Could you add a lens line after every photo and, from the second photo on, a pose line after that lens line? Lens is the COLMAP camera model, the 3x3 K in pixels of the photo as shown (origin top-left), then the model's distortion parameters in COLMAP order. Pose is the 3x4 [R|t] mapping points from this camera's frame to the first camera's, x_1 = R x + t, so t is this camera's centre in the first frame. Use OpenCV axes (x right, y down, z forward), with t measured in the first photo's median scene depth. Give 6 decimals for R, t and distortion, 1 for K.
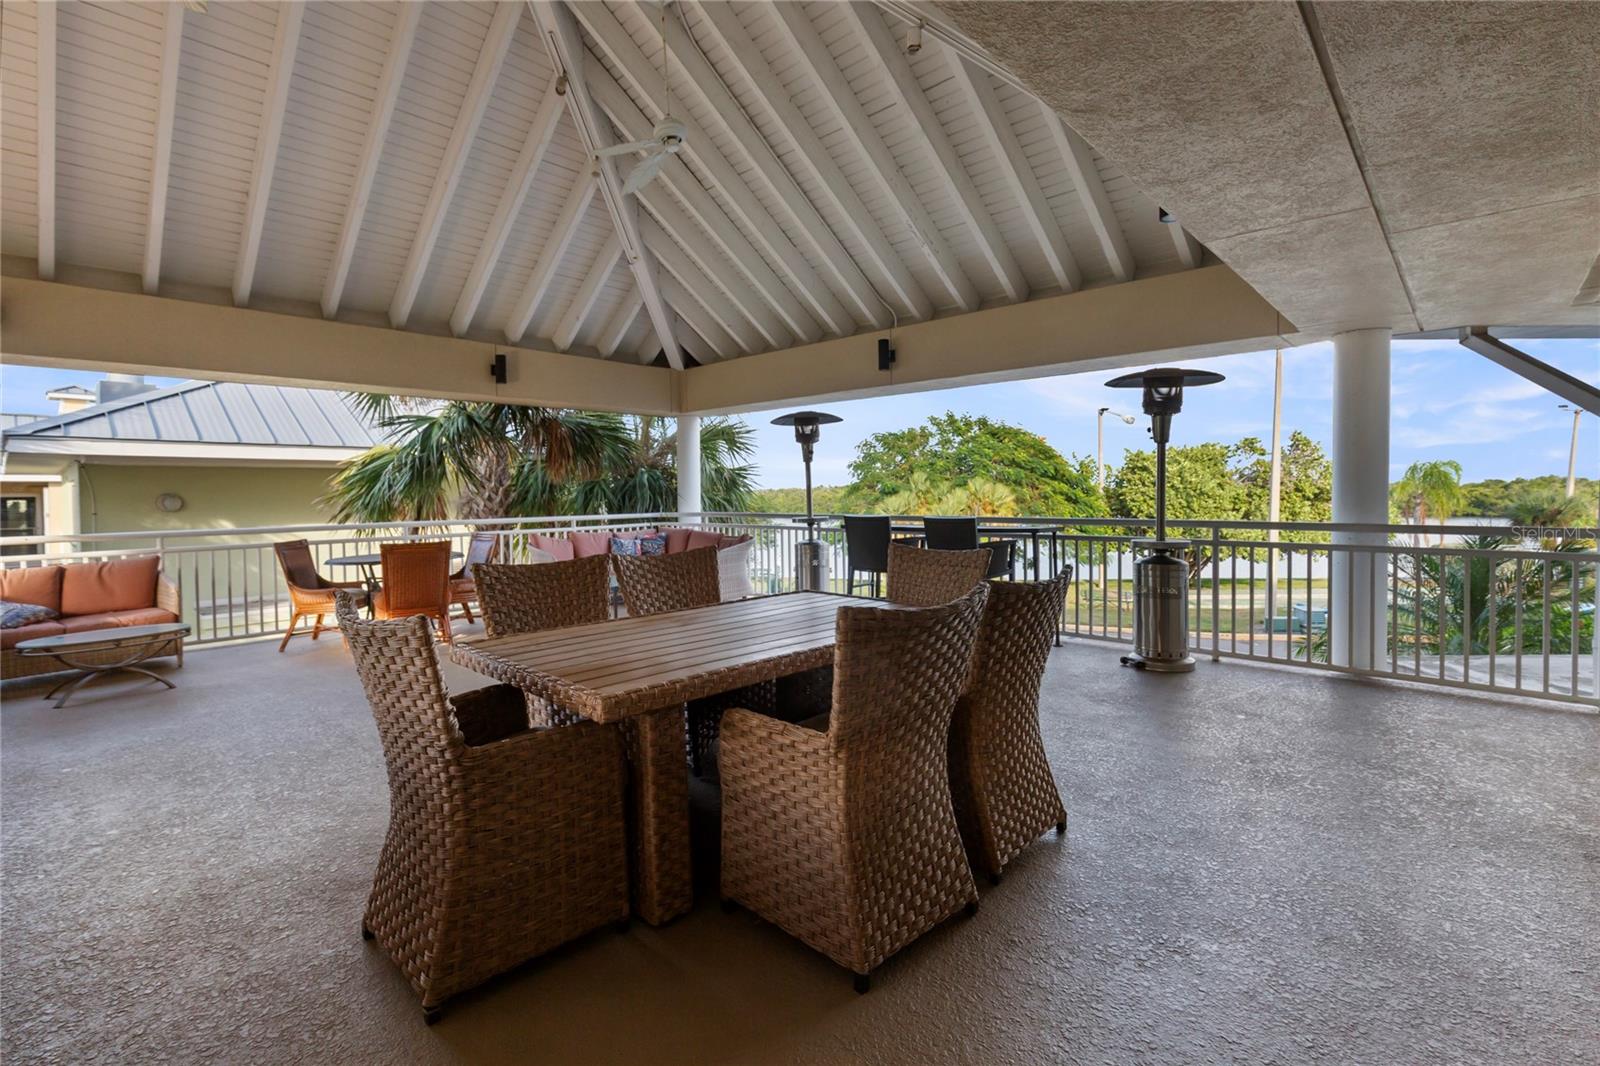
lens RADIAL K [[724.5, 0, 790.0], [0, 724.5, 549.0], [0, 0, 1]] dist [0.001592, -0.000450]
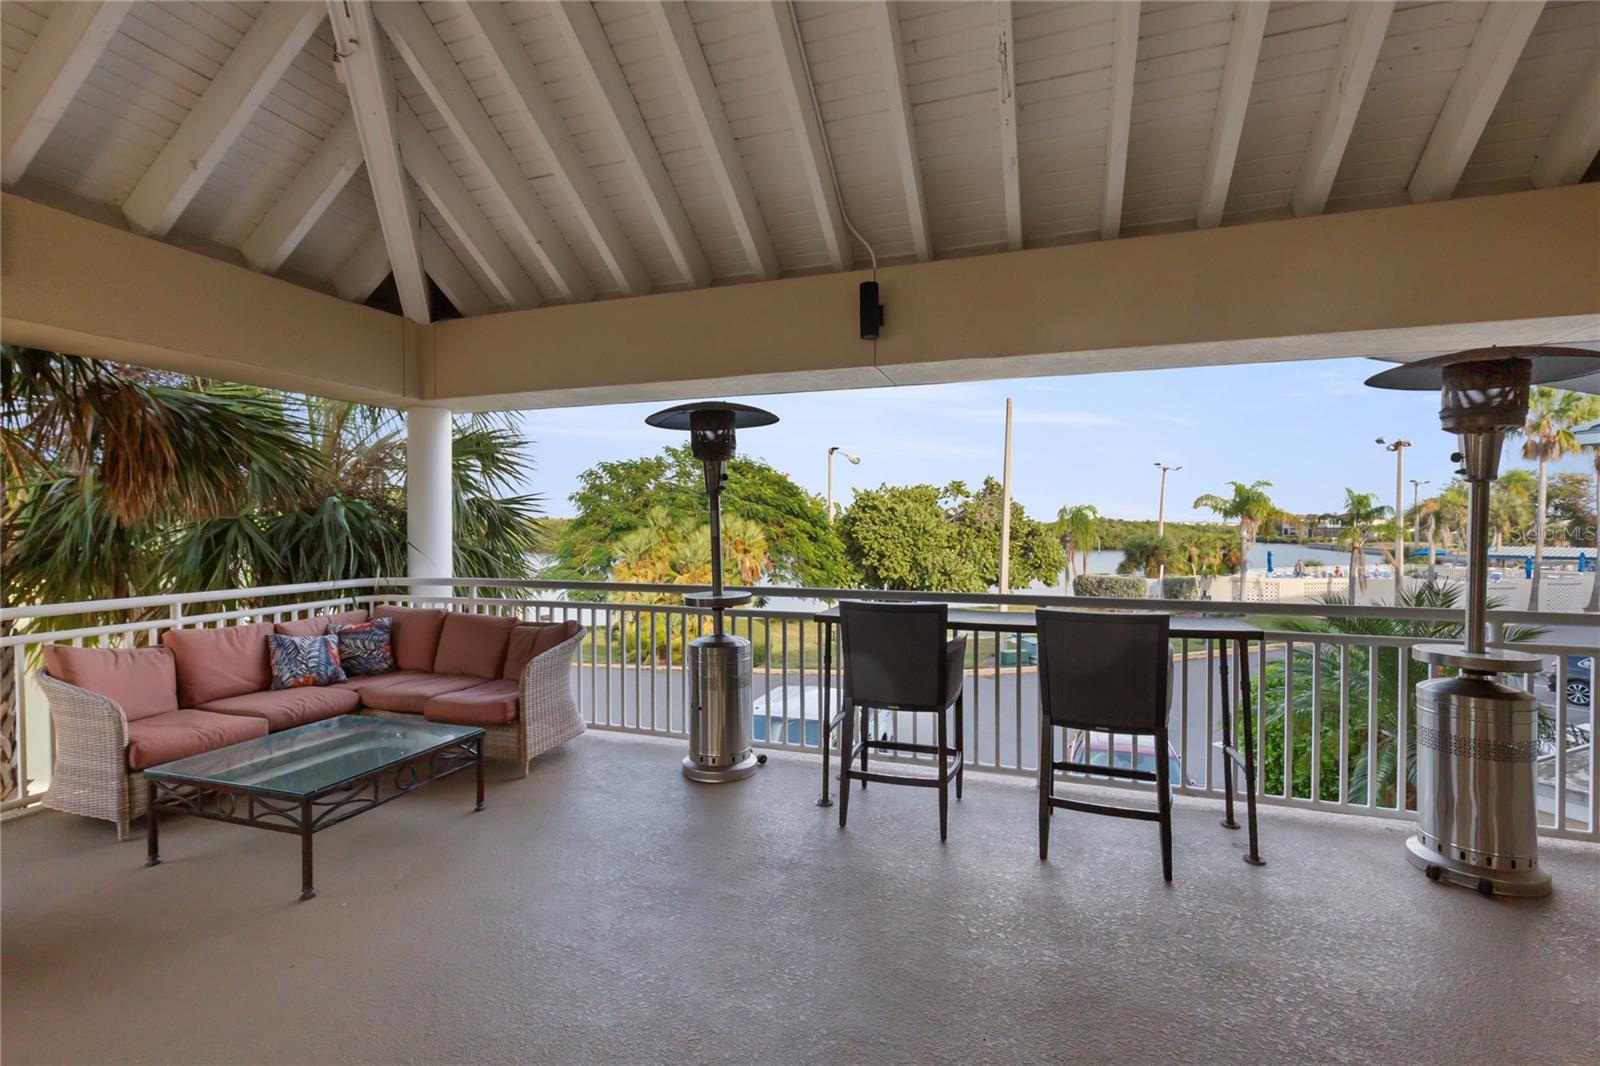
lens RADIAL K [[724.5, 0, 790.0], [0, 724.5, 549.0], [0, 0, 1]] dist [0.001592, -0.000450]
pose [[0.915145, -0.003881, 0.403105, -0.111824], [0.022211, 0.998920, -0.040809, -0.043174], [-0.402512, 0.046299, 0.914243, 0.368789]]
